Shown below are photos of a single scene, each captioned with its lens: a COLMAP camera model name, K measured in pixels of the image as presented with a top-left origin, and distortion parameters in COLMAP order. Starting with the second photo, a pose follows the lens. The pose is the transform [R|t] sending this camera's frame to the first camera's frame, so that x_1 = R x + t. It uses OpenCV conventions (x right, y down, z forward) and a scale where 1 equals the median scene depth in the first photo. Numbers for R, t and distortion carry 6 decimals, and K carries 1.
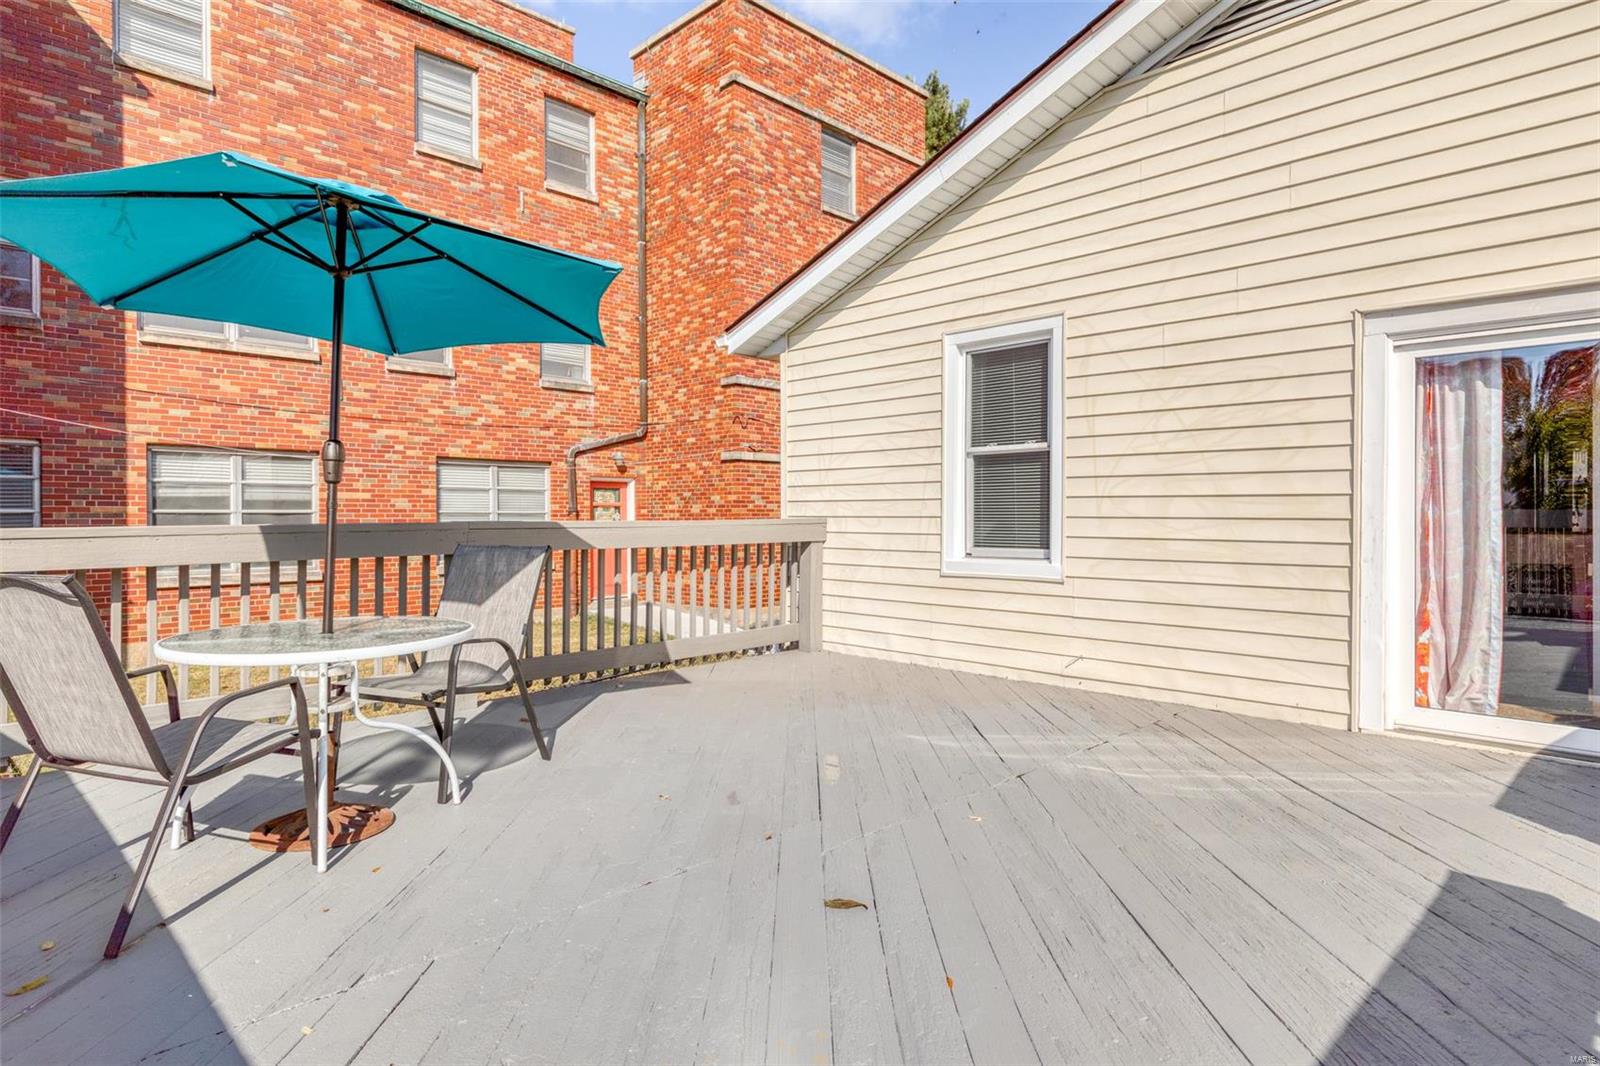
lens RADIAL K [[887.8, 0, 800.0], [0, 887.8, 533.0], [0, 0, 1]] dist [0.000058, 0.001790]
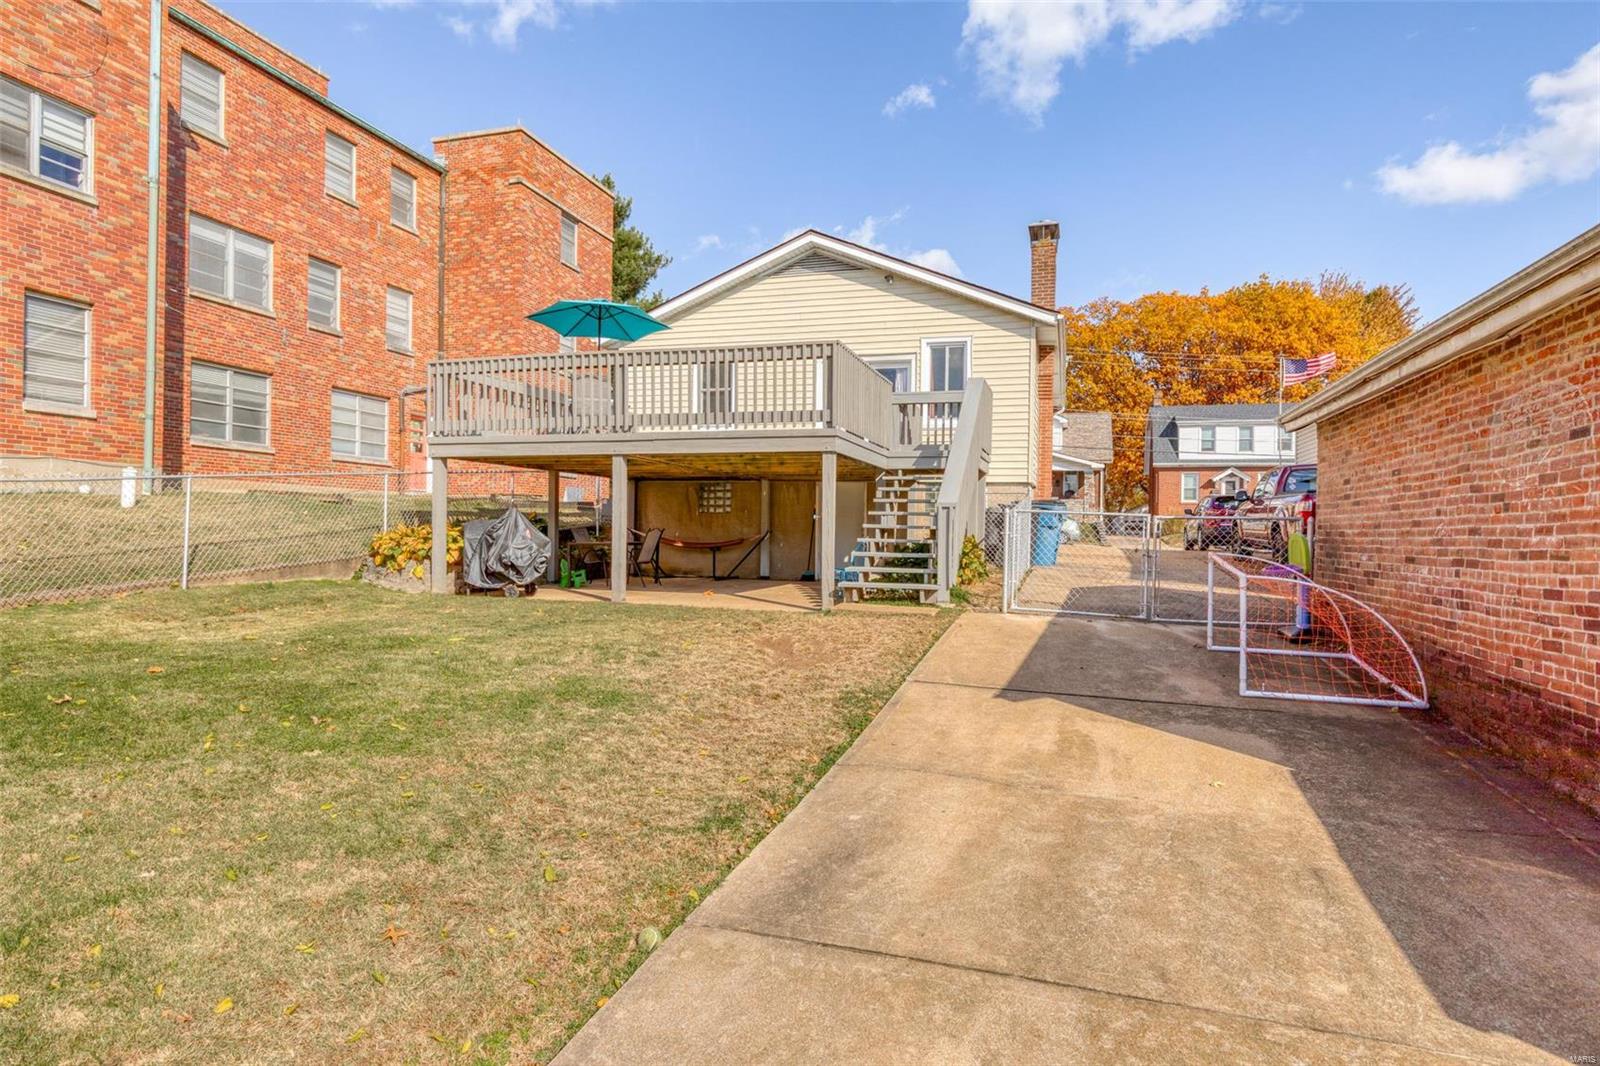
lens RADIAL K [[887.8, 0, 800.0], [0, 887.8, 533.0], [0, 0, 1]] dist [0.000058, 0.001790]
pose [[0.886048, 0.017703, 0.463256, -0.367168], [-0.011001, 0.999792, -0.017165, 0.179288], [-0.463464, 0.010112, 0.886058, -0.726662]]
